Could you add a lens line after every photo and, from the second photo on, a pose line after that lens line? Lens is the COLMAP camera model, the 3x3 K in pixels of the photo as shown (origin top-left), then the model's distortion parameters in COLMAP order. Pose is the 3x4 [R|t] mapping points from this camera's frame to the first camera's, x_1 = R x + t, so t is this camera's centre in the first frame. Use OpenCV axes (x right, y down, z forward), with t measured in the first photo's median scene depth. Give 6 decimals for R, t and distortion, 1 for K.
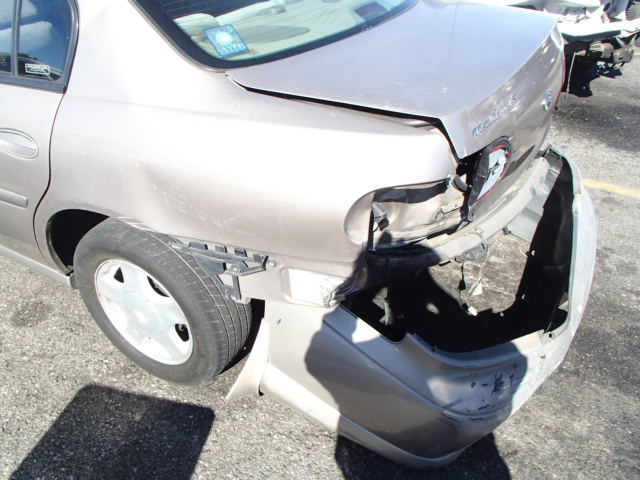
lens RADIAL K [[539.1, 0, 302.3], [0, 539.1, 239.4], [0, 0, 1]] dist [0.006558, 0.009594]
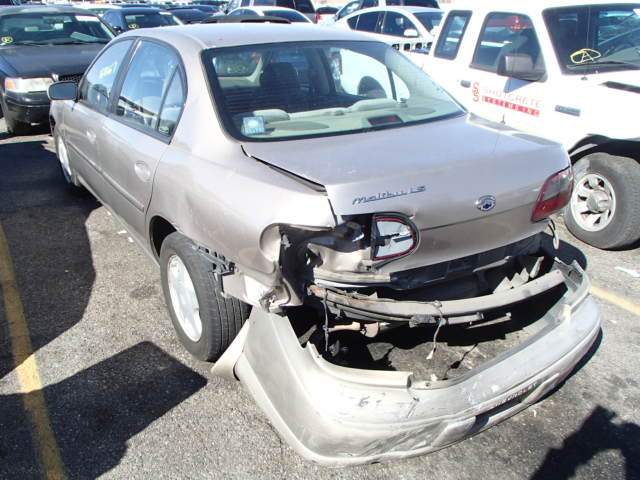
lens RADIAL K [[539.1, 0, 302.3], [0, 539.1, 239.4], [0, 0, 1]] dist [0.006558, 0.009594]
pose [[0.890112, 0.203127, -0.407972, 0.553923], [-0.272558, 0.954712, -0.119320, 0.075604], [0.365258, 0.217404, 0.905164, -0.229356]]
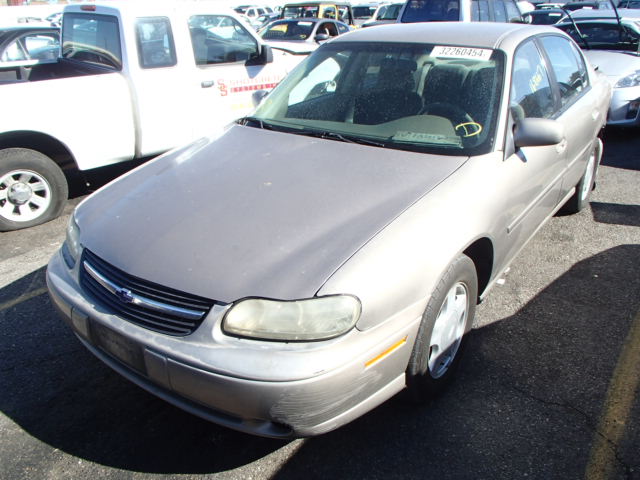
lens RADIAL K [[539.1, 0, 302.3], [0, 539.1, 239.4], [0, 0, 1]] dist [0.006558, 0.009594]
pose [[0.108771, -0.387958, 0.915236, -2.608344], [0.573930, 0.776253, 0.260837, -0.955124], [-0.811648, 0.496910, 0.307095, 1.354909]]
